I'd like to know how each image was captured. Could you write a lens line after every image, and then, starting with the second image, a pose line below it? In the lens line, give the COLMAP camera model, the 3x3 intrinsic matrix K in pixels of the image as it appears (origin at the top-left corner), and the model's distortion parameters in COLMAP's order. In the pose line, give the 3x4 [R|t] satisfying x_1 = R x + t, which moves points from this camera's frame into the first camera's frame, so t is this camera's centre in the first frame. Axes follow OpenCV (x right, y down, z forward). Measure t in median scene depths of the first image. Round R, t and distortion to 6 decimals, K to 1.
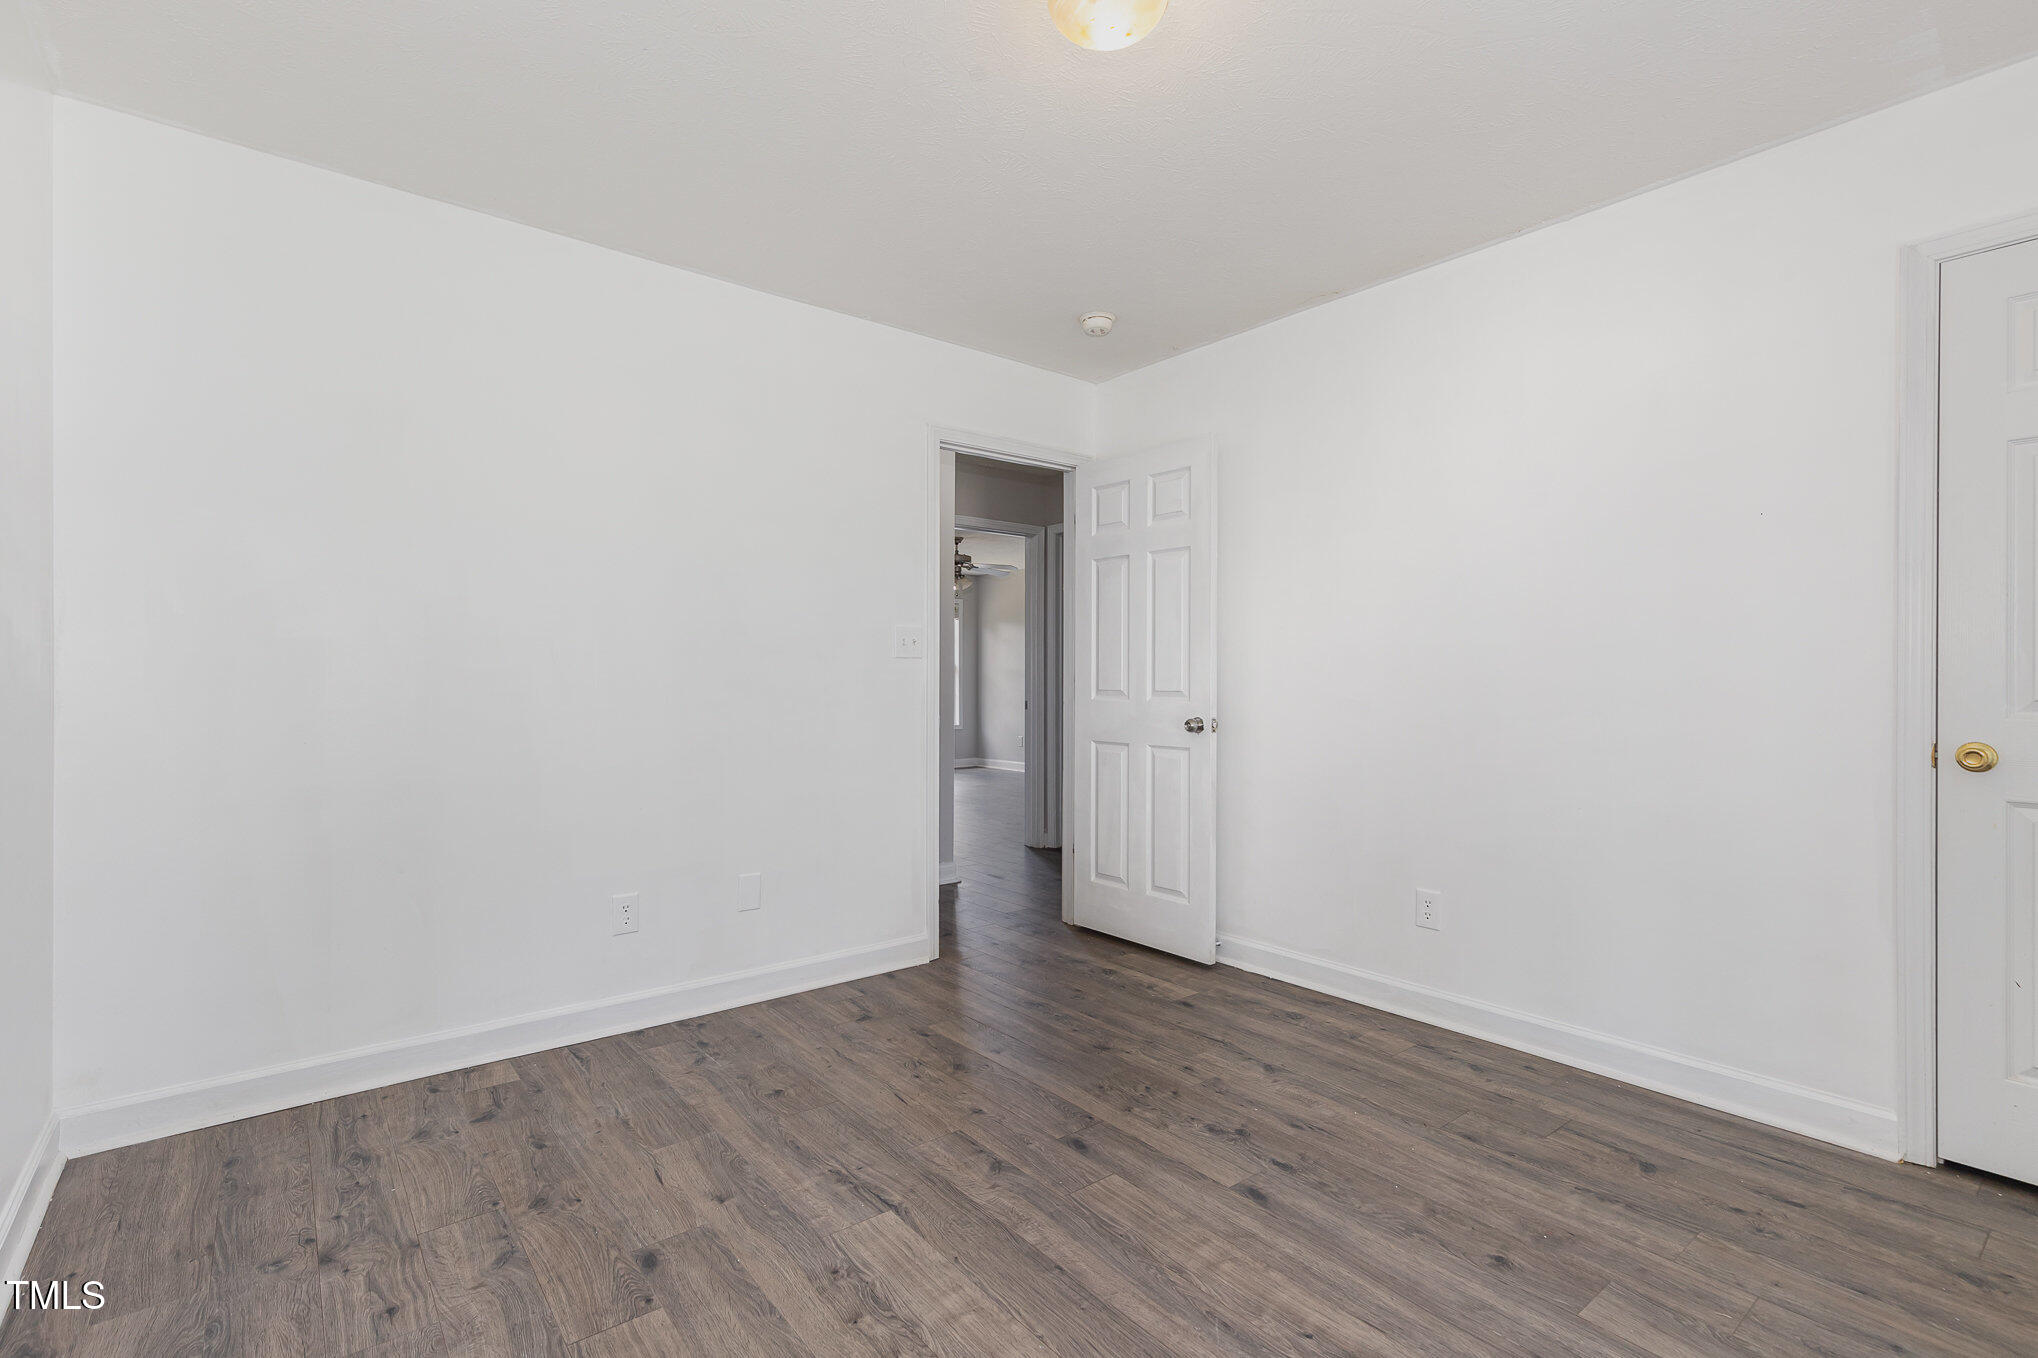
lens RADIAL K [[933.4, 0, 1008.8], [0, 933.4, 695.0], [0, 0, 1]] dist [-0.001015, -0.000617]
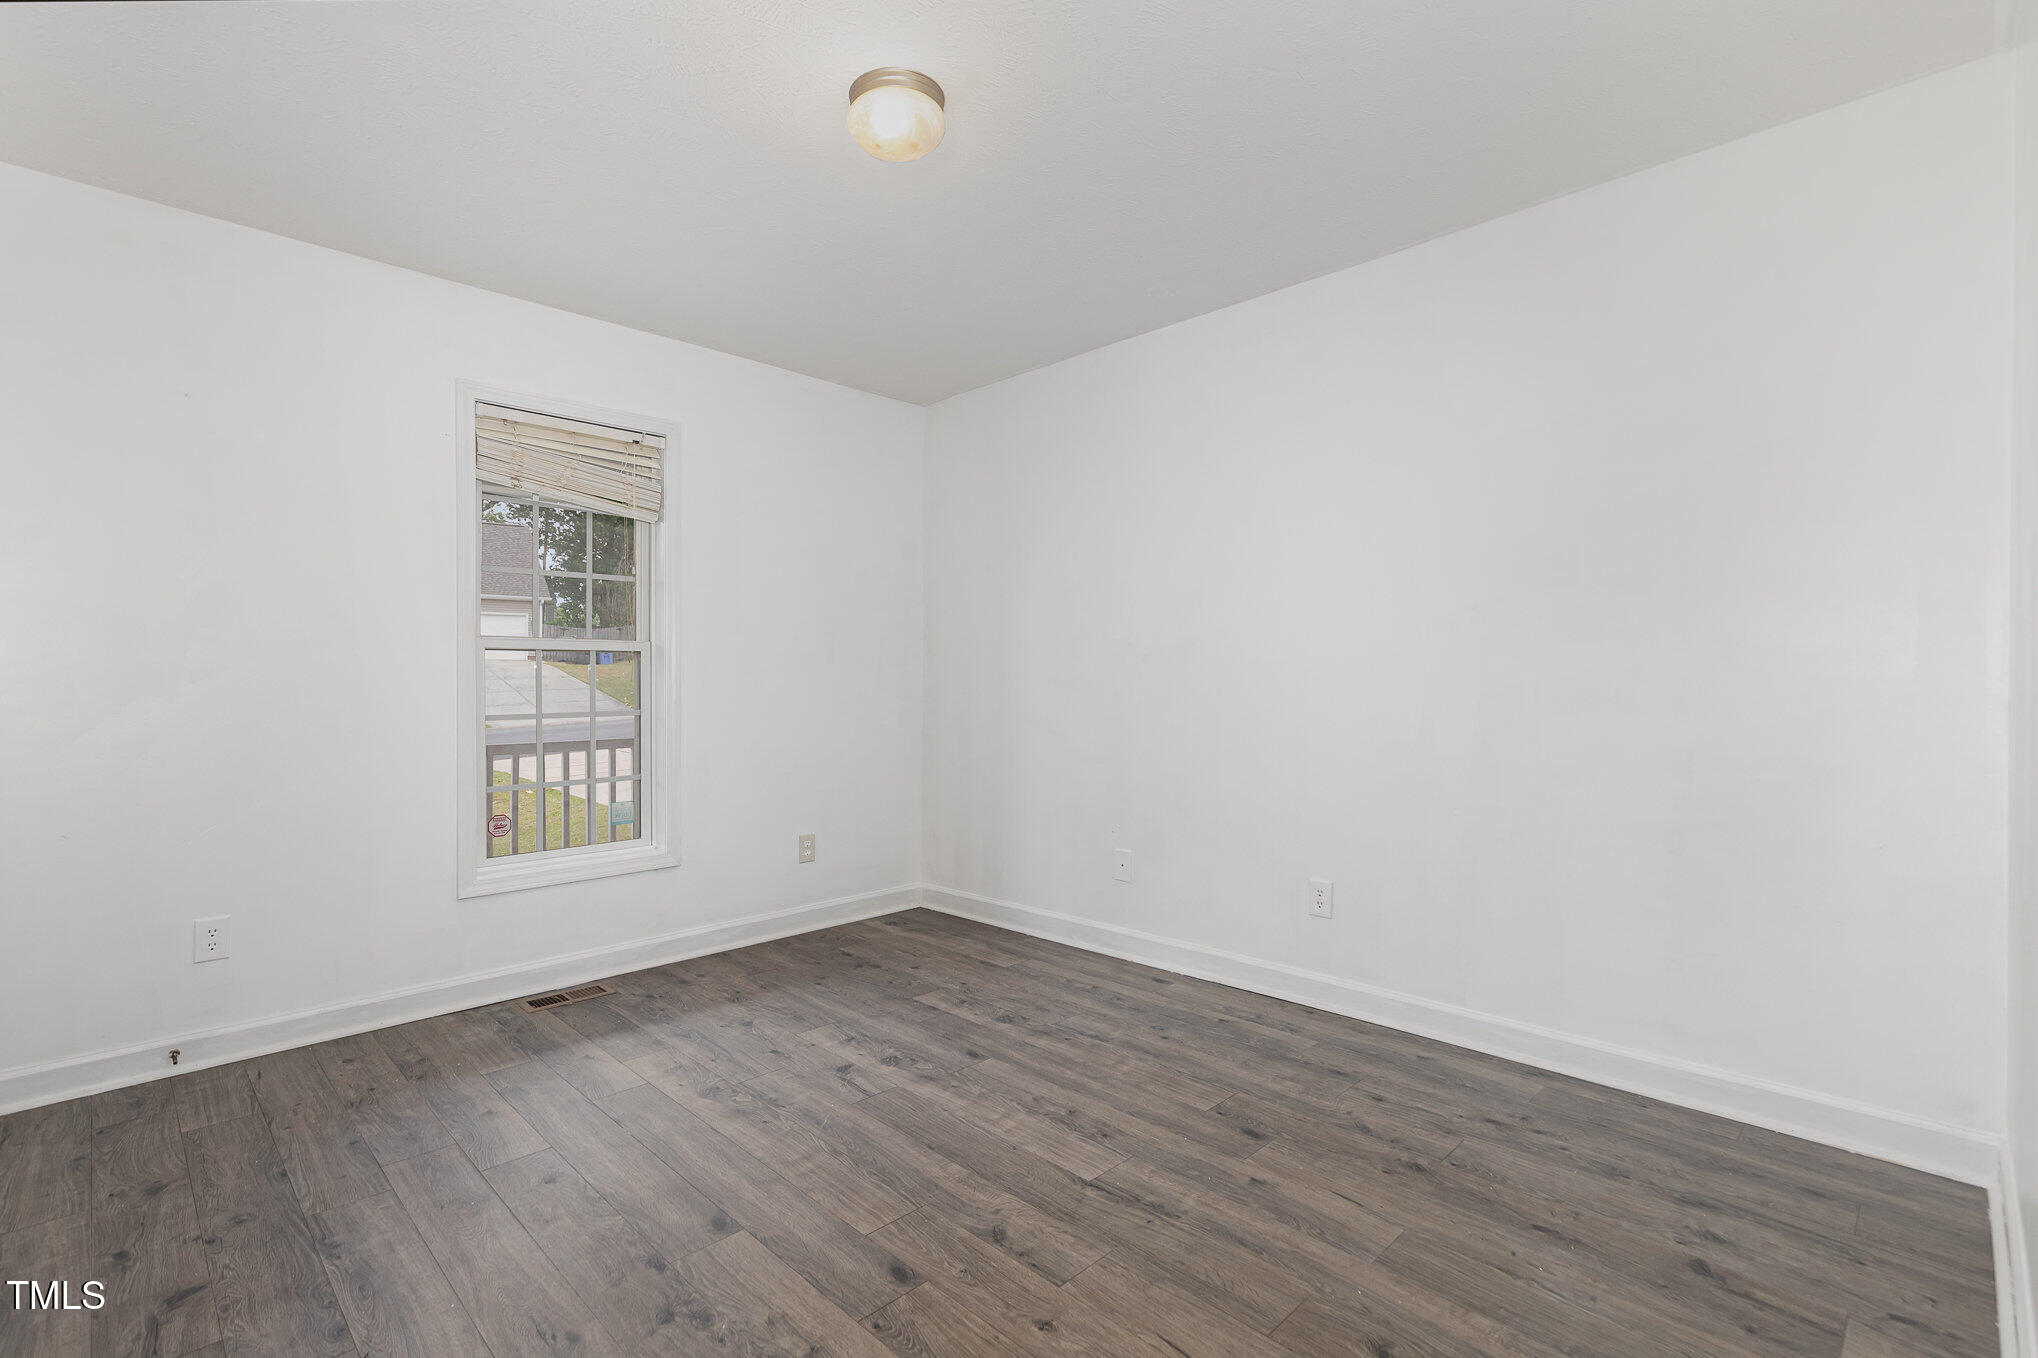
lens RADIAL K [[933.4, 0, 1008.8], [0, 933.4, 695.0], [0, 0, 1]] dist [-0.001015, -0.000617]
pose [[-0.993561, 0.004406, -0.113209, 0.077761], [0.001112, 0.999575, 0.029142, -0.027722], [0.113290, 0.028828, -0.993144, 1.941090]]
